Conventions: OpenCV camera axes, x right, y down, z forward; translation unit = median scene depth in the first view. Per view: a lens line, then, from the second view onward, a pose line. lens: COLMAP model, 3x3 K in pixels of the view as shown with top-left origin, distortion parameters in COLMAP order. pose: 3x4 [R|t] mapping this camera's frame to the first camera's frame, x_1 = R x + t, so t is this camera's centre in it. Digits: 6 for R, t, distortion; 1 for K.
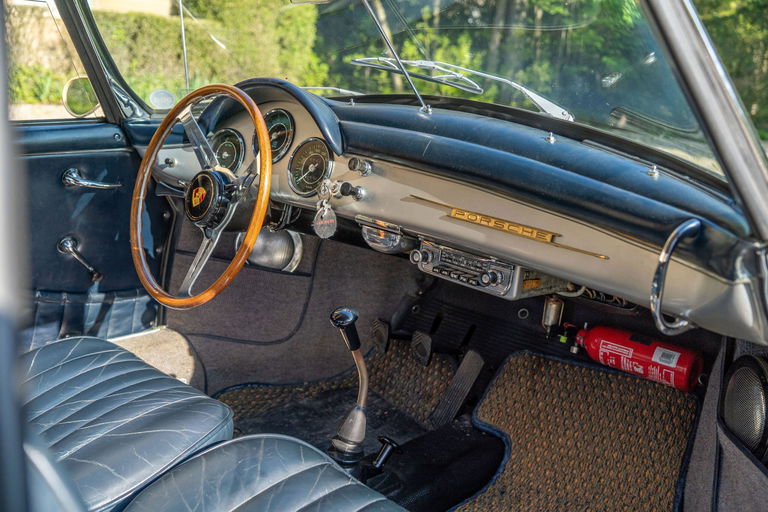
lens RADIAL K [[732.3, 0, 382.3], [0, 732.3, 256.8], [0, 0, 1]] dist [-0.003565, 0.000000]
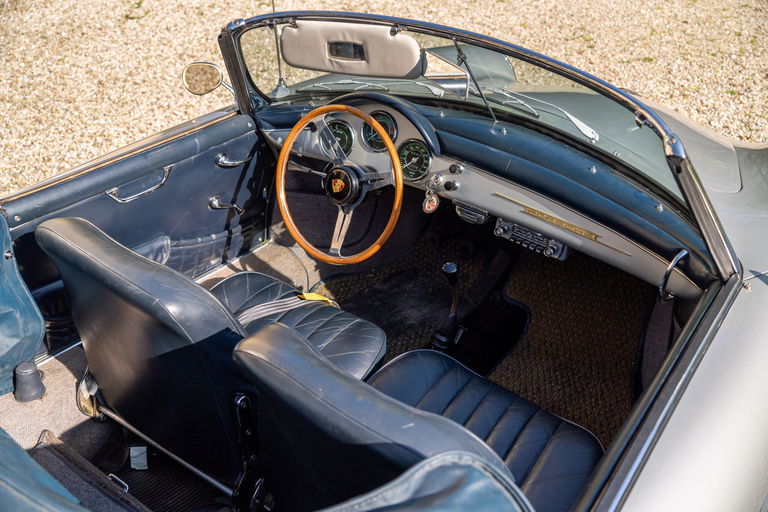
lens RADIAL K [[732.3, 0, 385.5], [0, 732.3, 255.7], [0, 0, 1]] dist [-0.003565, 0.000000]
pose [[0.991838, -0.072148, 0.105132, -0.290168], [0.035988, 0.949394, 0.312019, -0.359824], [-0.122324, -0.305688, 0.944241, -0.368072]]
